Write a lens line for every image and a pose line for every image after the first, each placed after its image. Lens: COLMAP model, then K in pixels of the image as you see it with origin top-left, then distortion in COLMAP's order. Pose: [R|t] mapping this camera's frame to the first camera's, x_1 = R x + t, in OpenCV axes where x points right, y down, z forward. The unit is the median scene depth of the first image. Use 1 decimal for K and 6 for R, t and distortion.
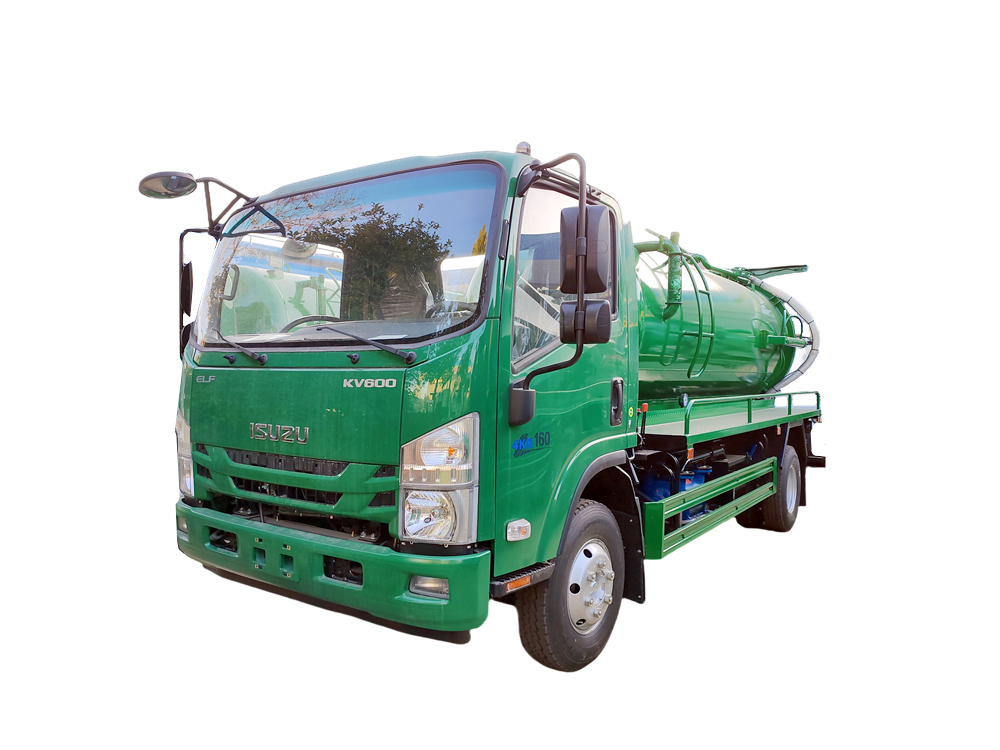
lens RADIAL K [[682.6, 0, 512.6], [0, 682.6, 375.4], [0, 0, 1]] dist [-0.000806, -0.000300]
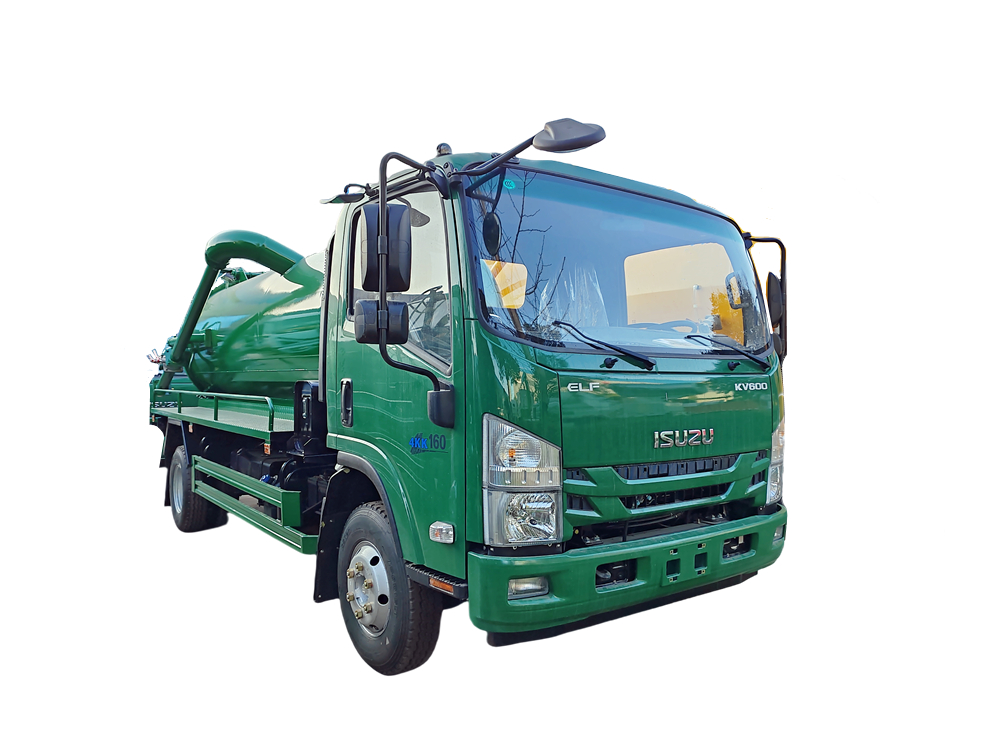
lens RADIAL K [[682.6, 0, 512.6], [0, 682.6, 375.4], [0, 0, 1]] dist [-0.000806, -0.000300]
pose [[0.326048, -0.005428, 0.945338, -1.320757], [-0.002476, 0.999975, 0.006595, -0.013560], [-0.945350, -0.004491, 0.326027, 0.876798]]
